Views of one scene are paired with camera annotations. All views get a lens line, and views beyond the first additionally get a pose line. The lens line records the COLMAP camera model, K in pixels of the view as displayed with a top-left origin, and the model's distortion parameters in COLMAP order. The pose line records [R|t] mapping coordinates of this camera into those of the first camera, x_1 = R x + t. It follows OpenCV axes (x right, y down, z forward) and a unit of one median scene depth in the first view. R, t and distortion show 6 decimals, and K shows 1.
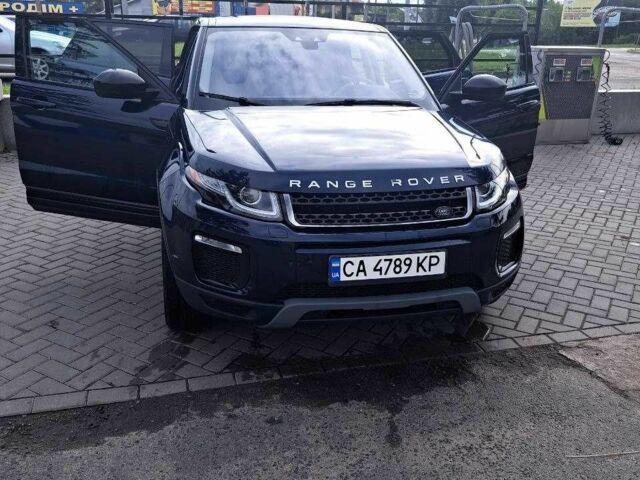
lens RADIAL K [[578.9, 0, 320.0], [0, 578.9, 240.0], [0, 0, 1]] dist [0.200336, -0.353764]
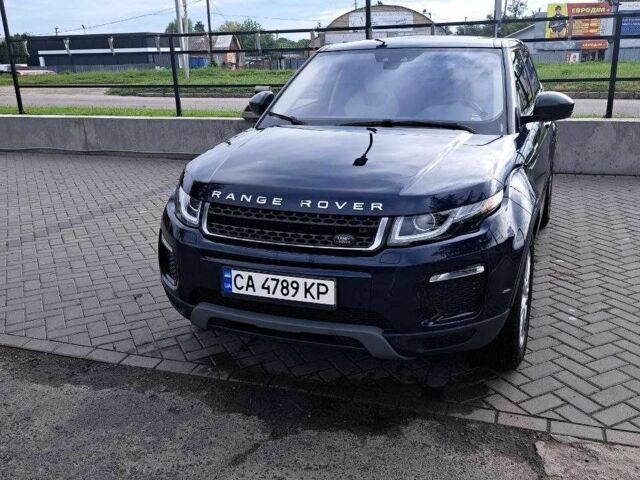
lens RADIAL K [[578.9, 0, 320.0], [0, 578.9, 240.0], [0, 0, 1]] dist [0.200336, -0.353764]
pose [[0.832742, 0.125922, -0.539152, 0.690652], [-0.146844, 0.989151, 0.004217, -0.046526], [0.533834, 0.075660, 0.842198, 0.206355]]
